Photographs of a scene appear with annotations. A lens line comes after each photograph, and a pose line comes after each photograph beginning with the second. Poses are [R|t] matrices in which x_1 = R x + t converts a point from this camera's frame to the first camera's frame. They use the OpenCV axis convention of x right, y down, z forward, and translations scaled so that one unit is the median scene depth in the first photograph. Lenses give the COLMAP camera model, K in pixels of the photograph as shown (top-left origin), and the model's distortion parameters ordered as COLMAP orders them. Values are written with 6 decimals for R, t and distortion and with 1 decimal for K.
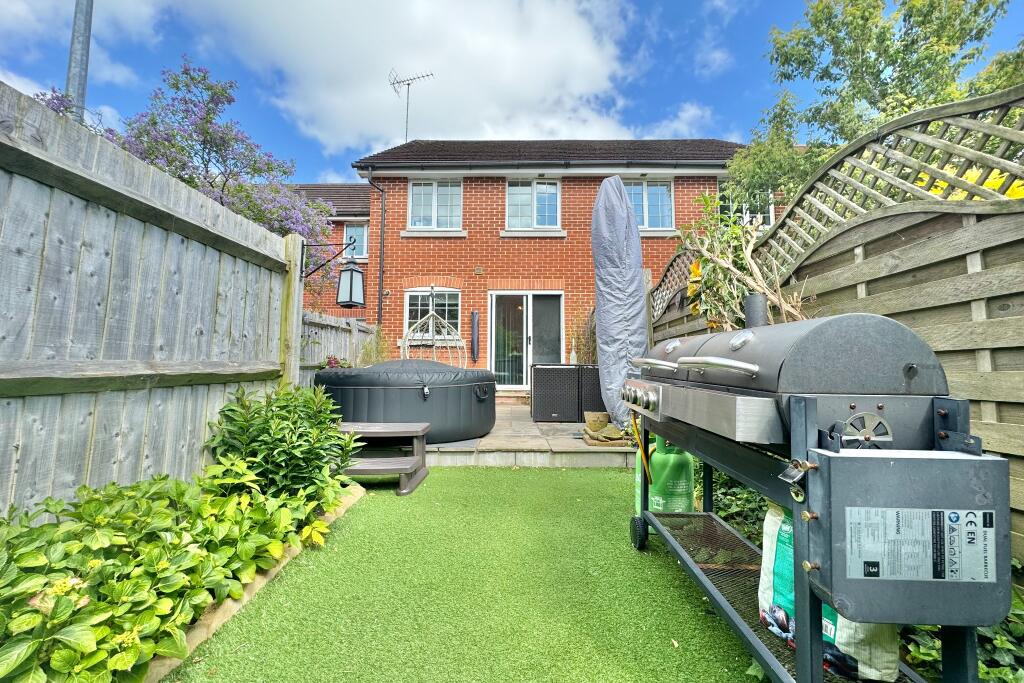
lens RADIAL K [[408.2, 0, 512.0], [0, 408.2, 341.5], [0, 0, 1]] dist [0.002993, 0.000159]
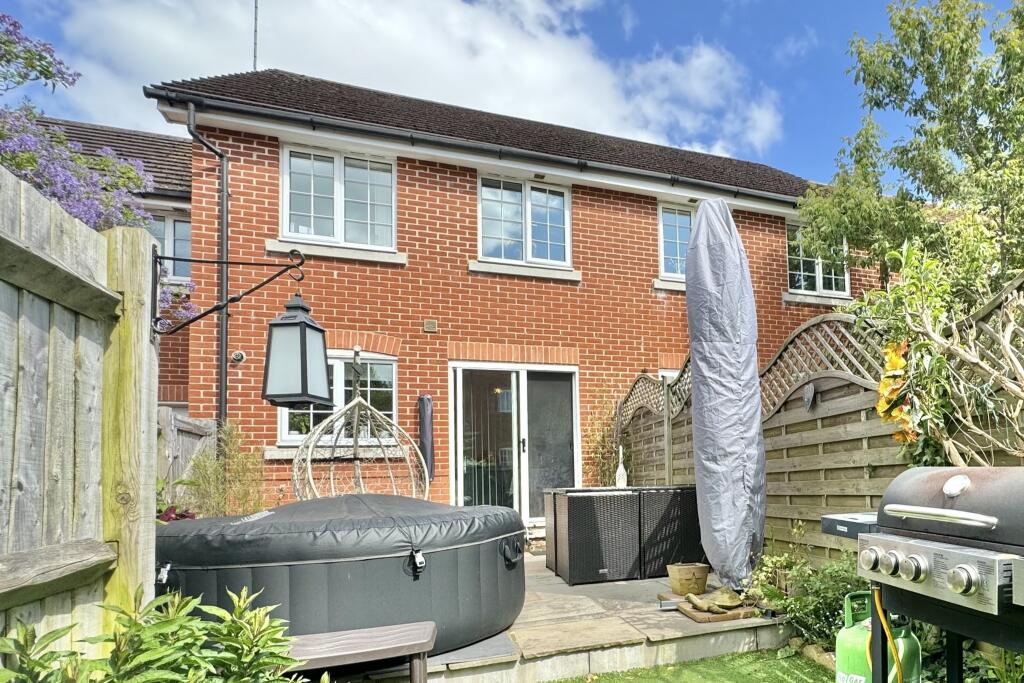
lens RADIAL K [[558.7, 0, 512.2], [0, 558.7, 422.3], [0, 0, 1]] dist [0.001016, -0.000647]
pose [[0.916323, -0.014812, 0.400166, -0.314607], [0.006473, 0.999733, 0.022185, -0.057535], [-0.400387, -0.017738, 0.916174, 0.245480]]
